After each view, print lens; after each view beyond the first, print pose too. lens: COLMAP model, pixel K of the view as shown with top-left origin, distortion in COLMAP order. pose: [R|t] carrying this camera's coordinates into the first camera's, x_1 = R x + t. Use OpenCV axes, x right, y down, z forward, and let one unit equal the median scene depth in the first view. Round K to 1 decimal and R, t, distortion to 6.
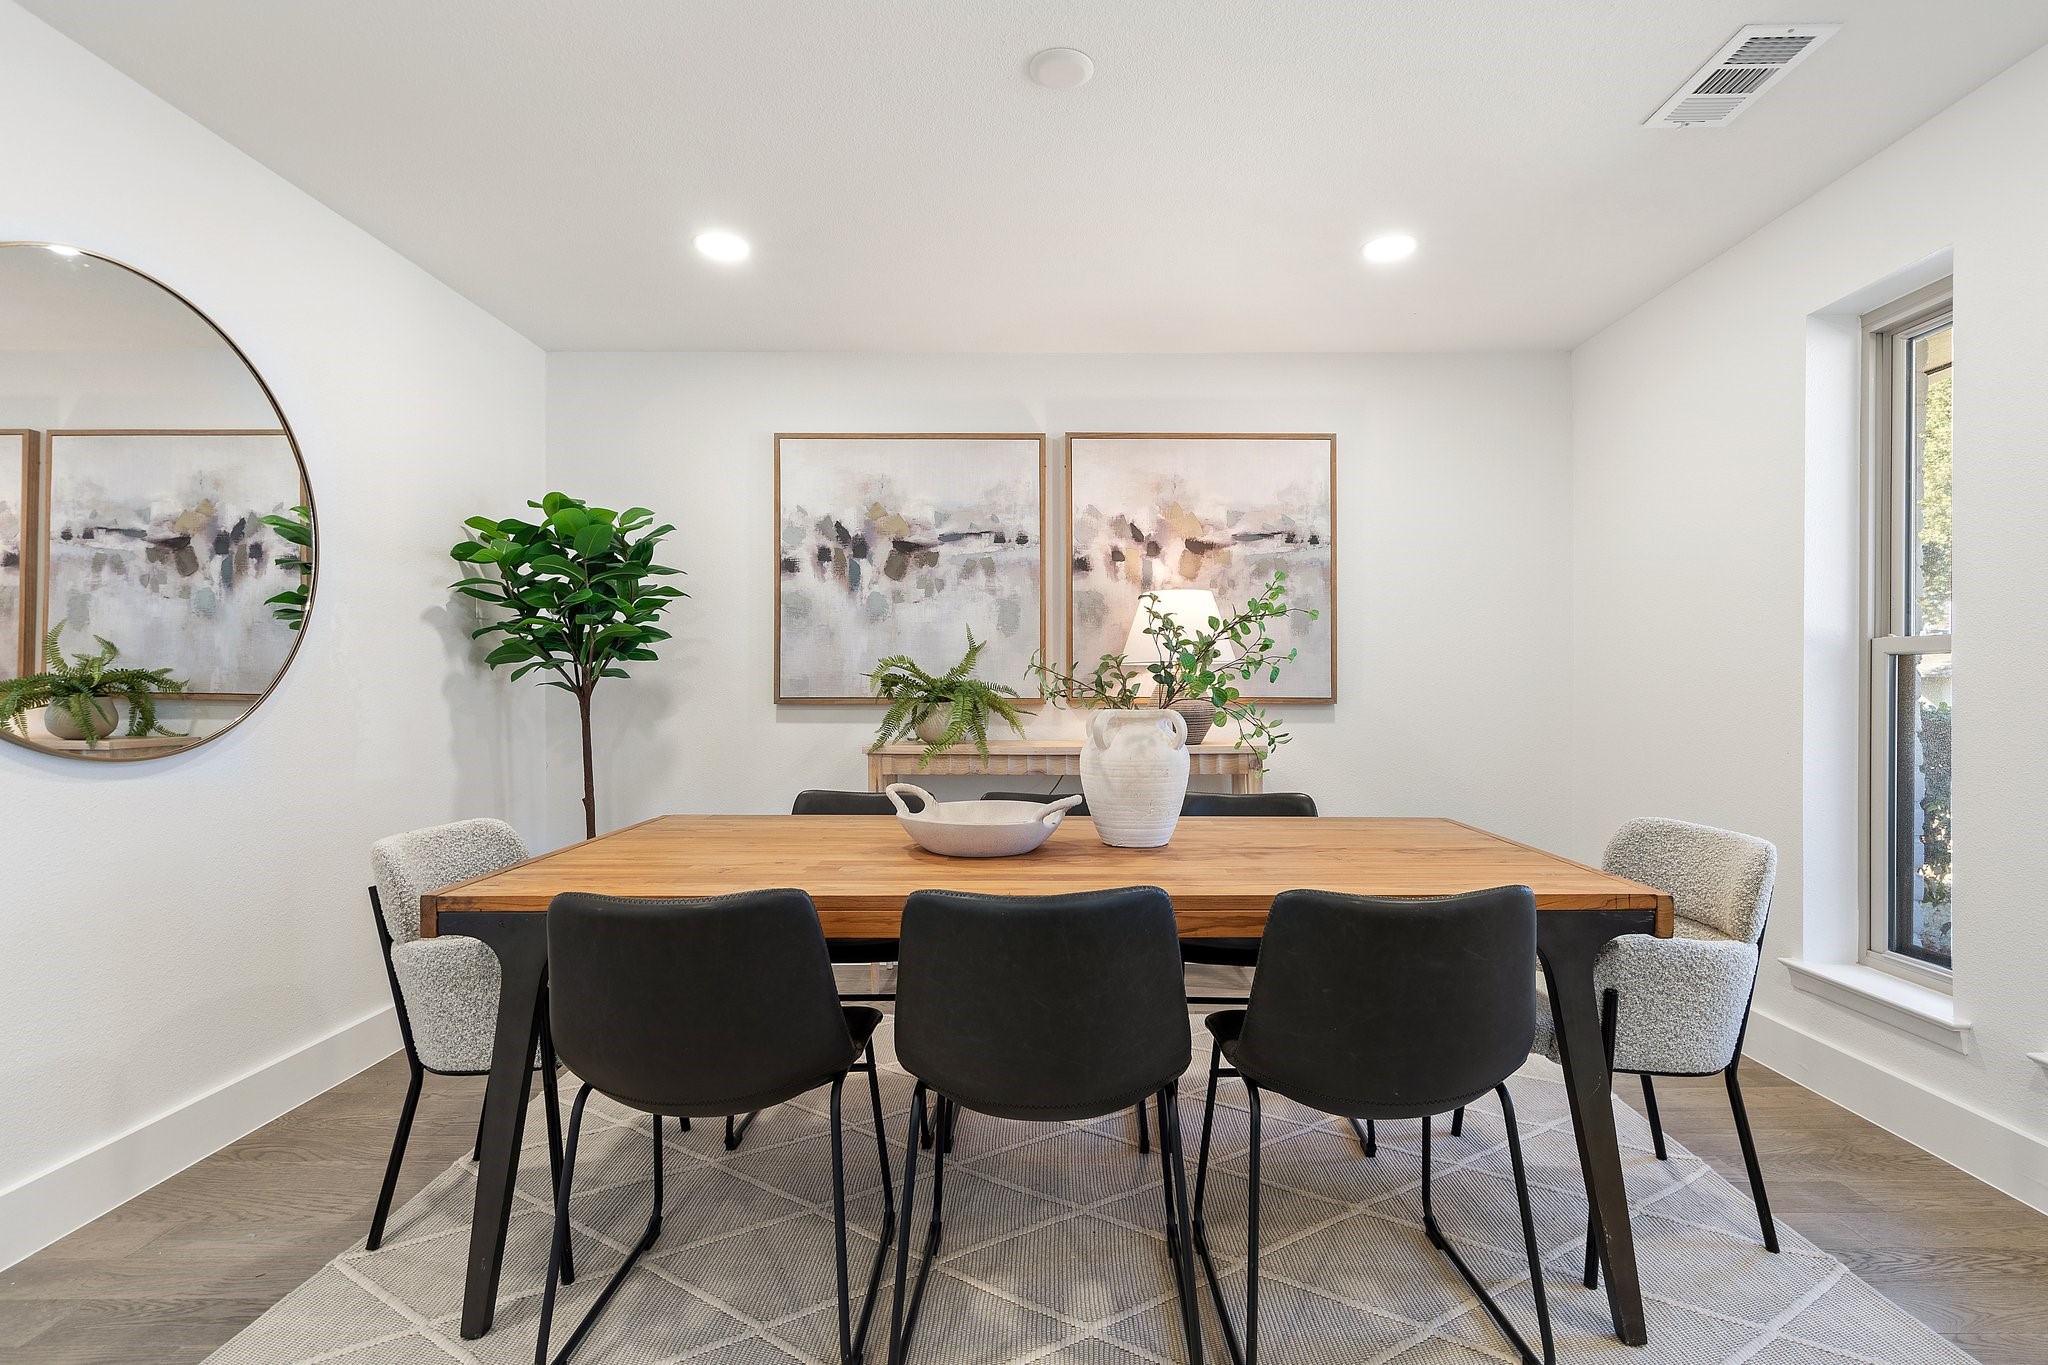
lens RADIAL K [[973.5, 0, 1036.2], [0, 973.5, 683.1], [0, 0, 1]] dist [0.002076, 0.000827]
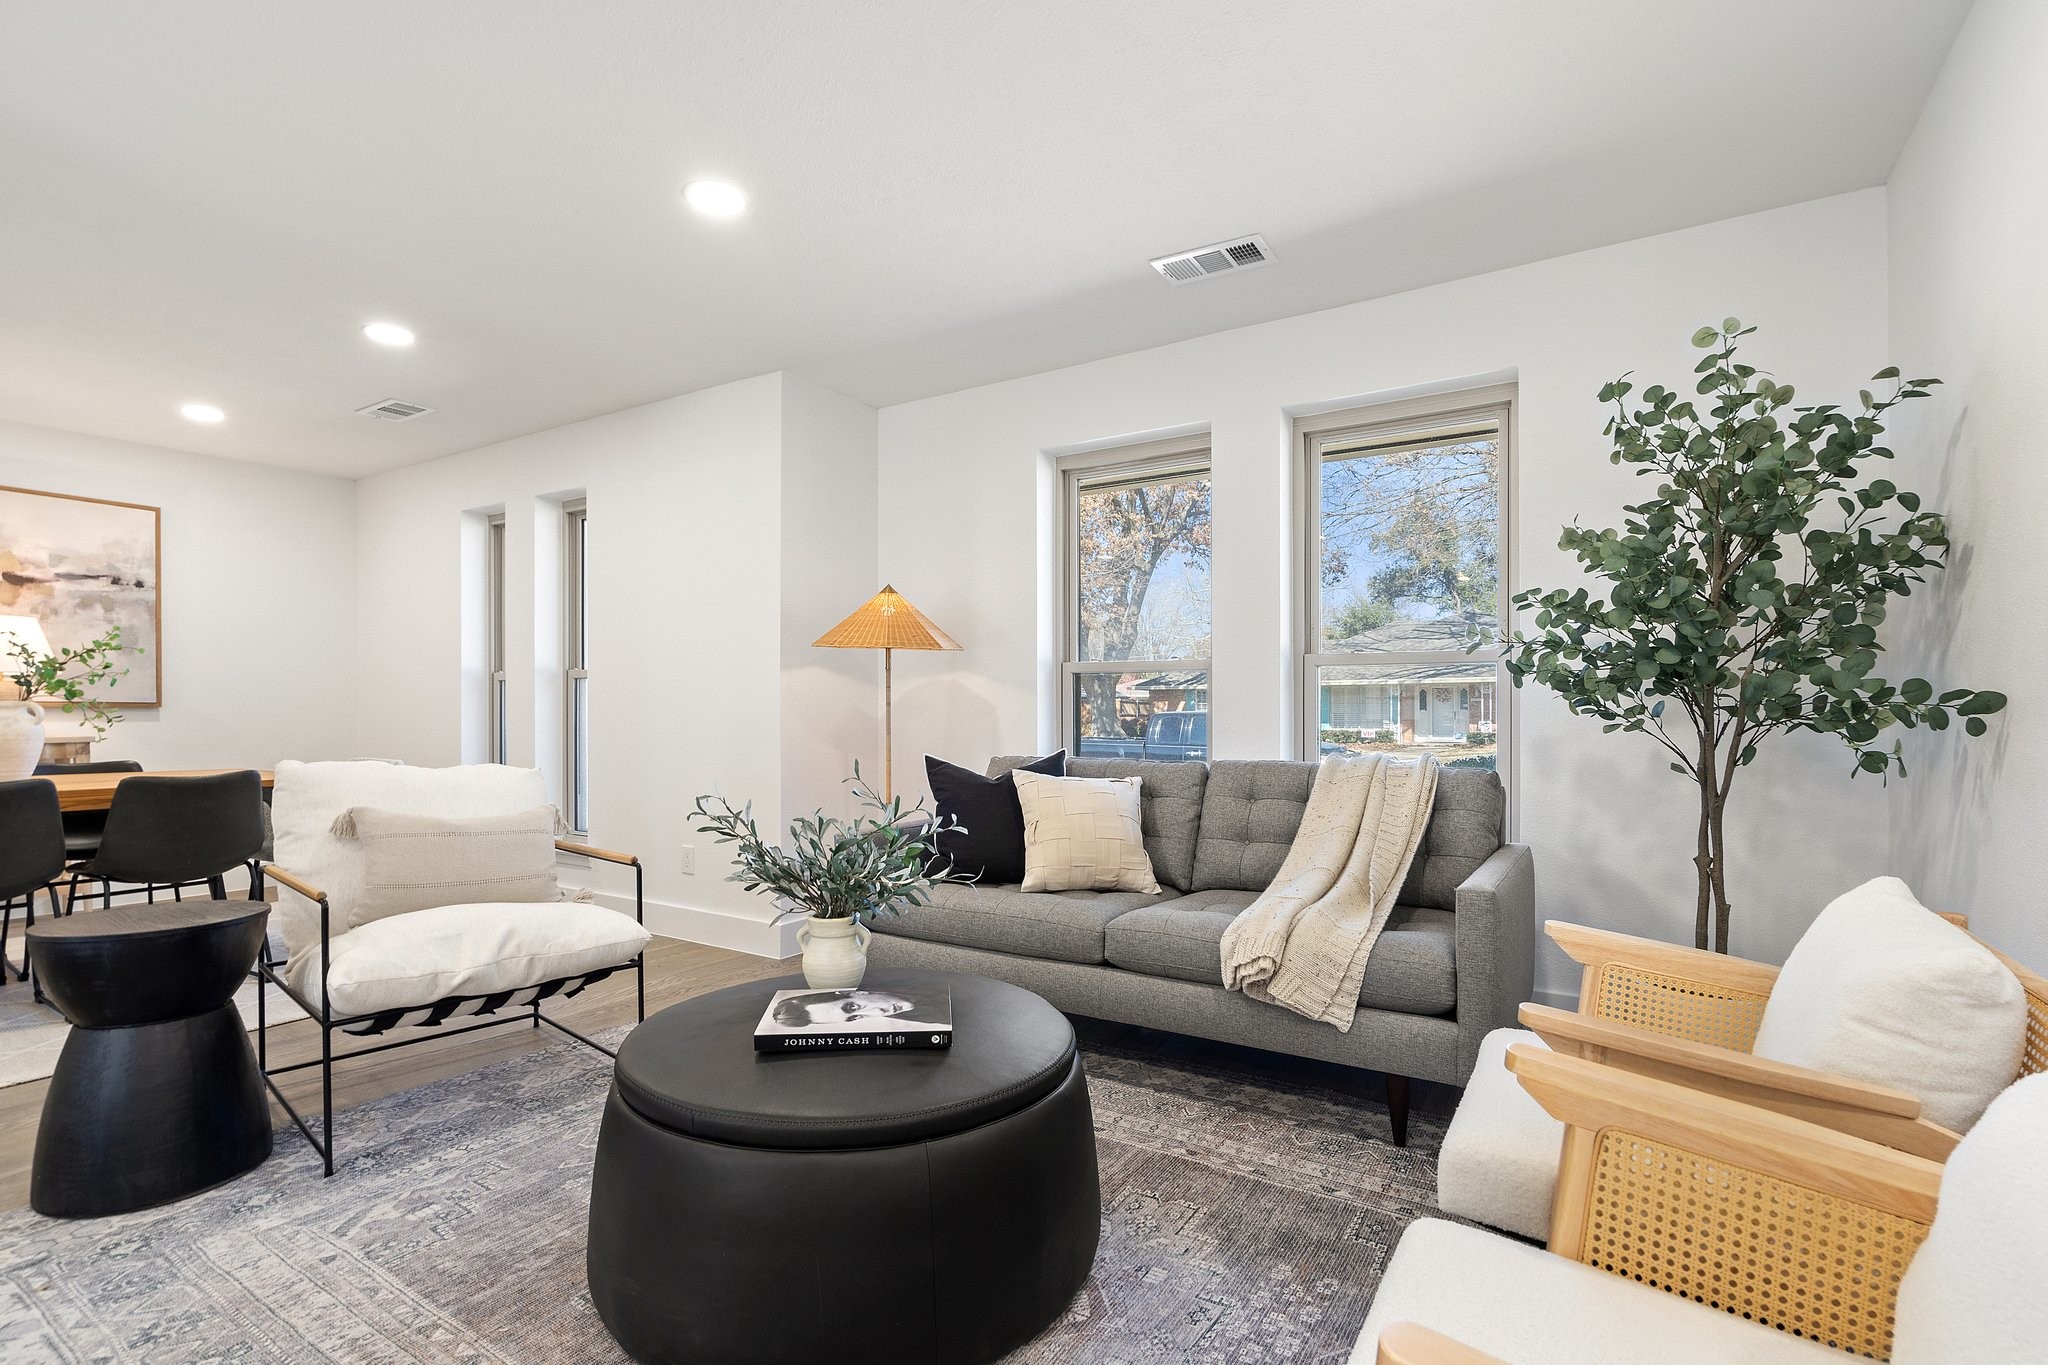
lens RADIAL K [[973.5, 0, 1029.8], [0, 973.5, 713.5], [0, 0, 1]] dist [0.002076, 0.000827]
pose [[0.523294, -0.003498, 0.852145, -0.216852], [-0.004574, 0.999966, 0.006914, 0.015342], [-0.852140, -0.007515, 0.523260, -0.742267]]
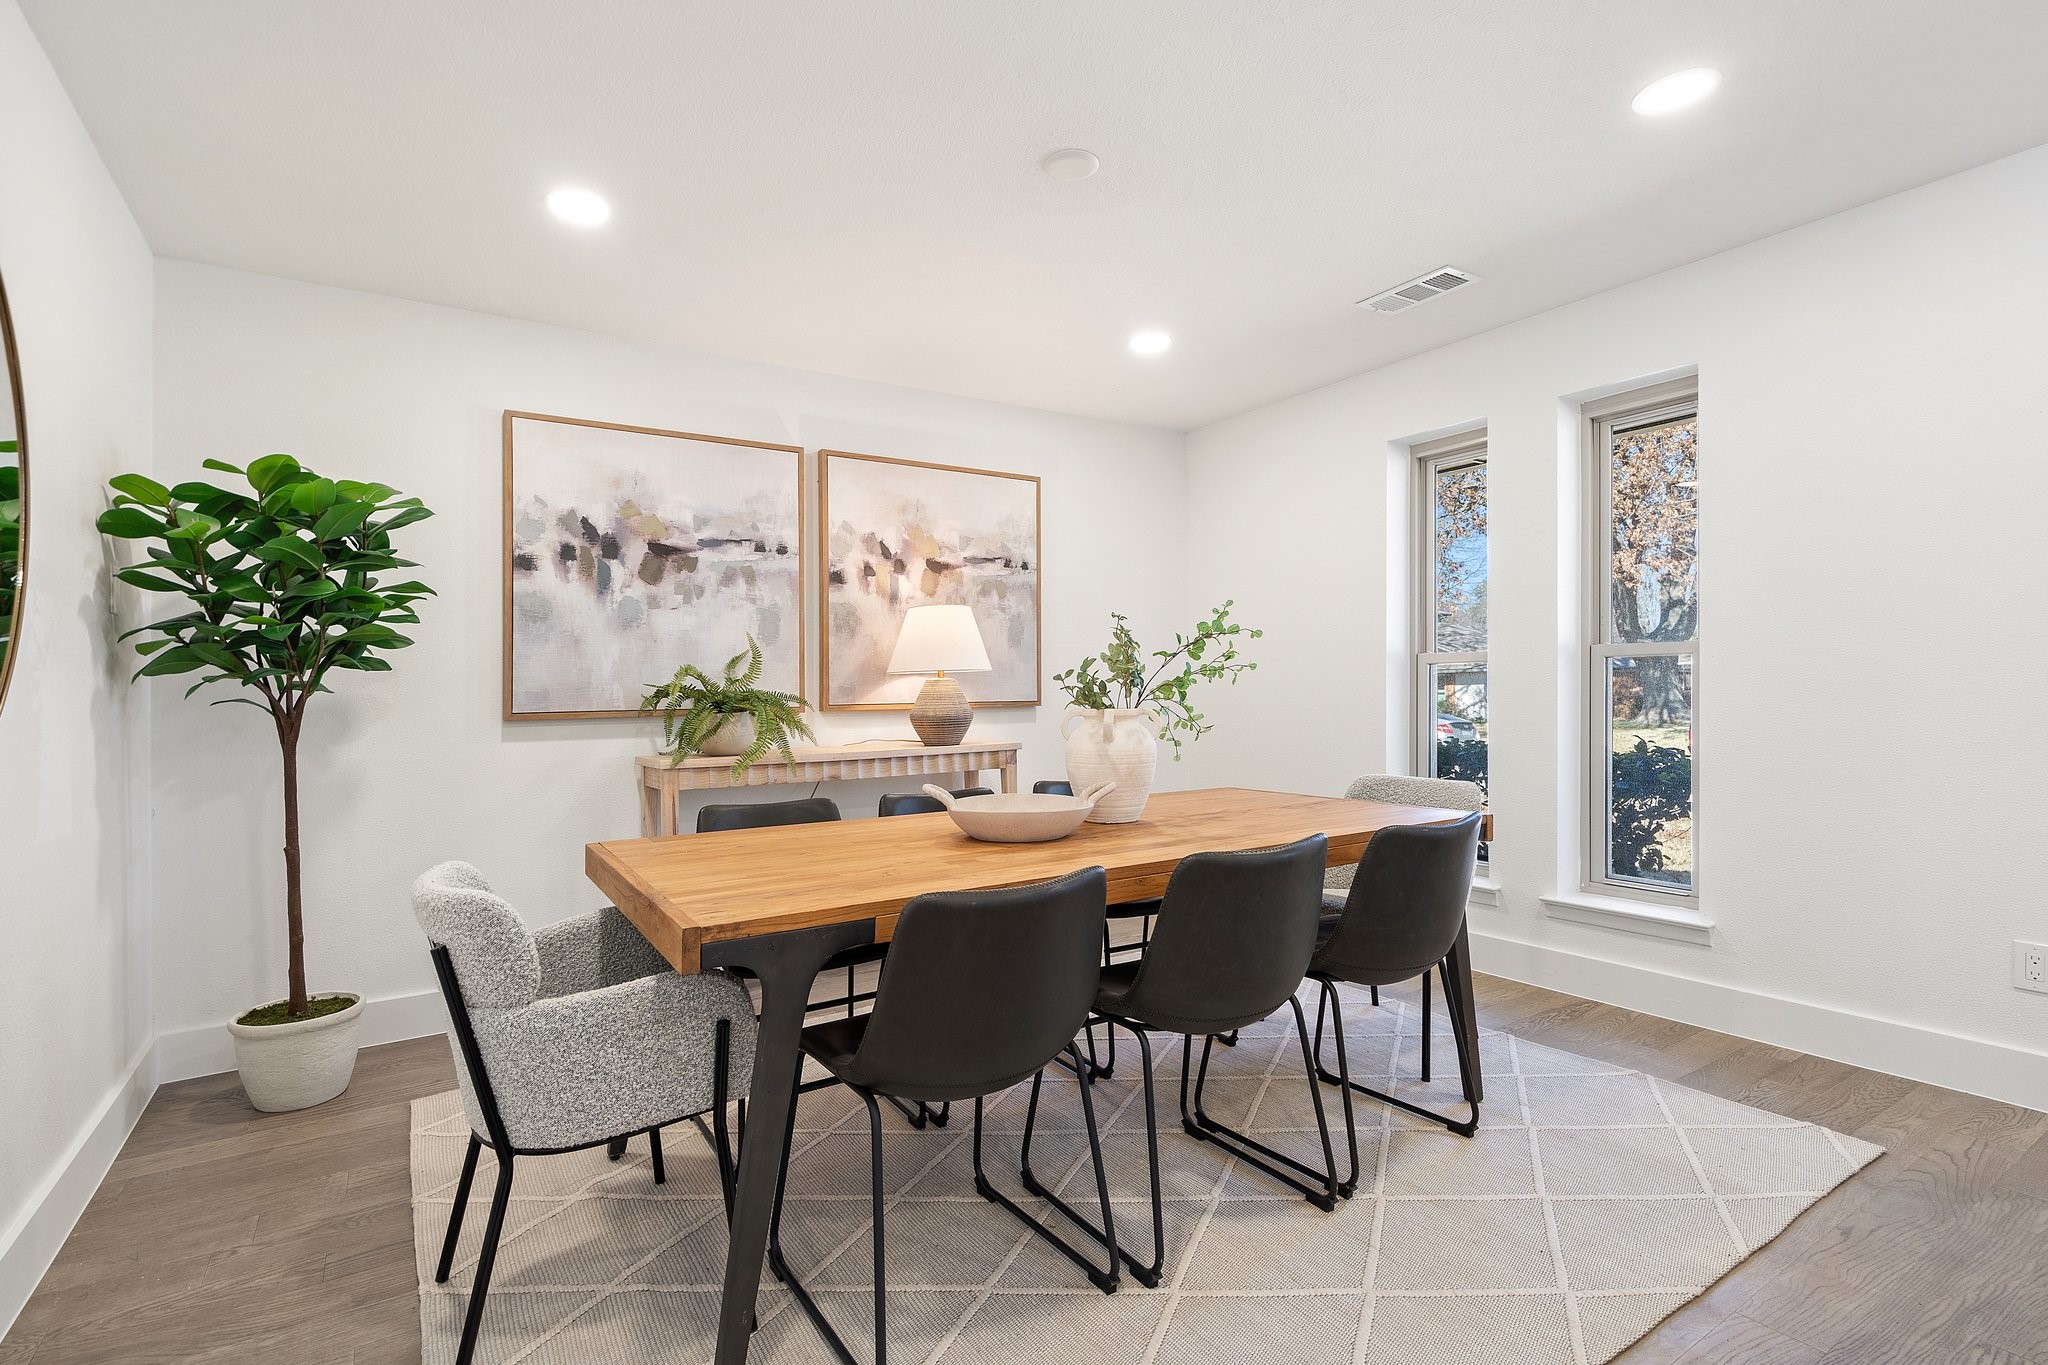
lens RADIAL K [[973.5, 0, 986.7], [0, 973.5, 684.9], [0, 0, 1]] dist [0.002076, 0.000827]
pose [[0.846592, -0.011123, 0.532127, -0.376241], [0.015750, 0.999867, -0.004158, -0.000043], [-0.532010, 0.011901, 0.846654, 0.035525]]
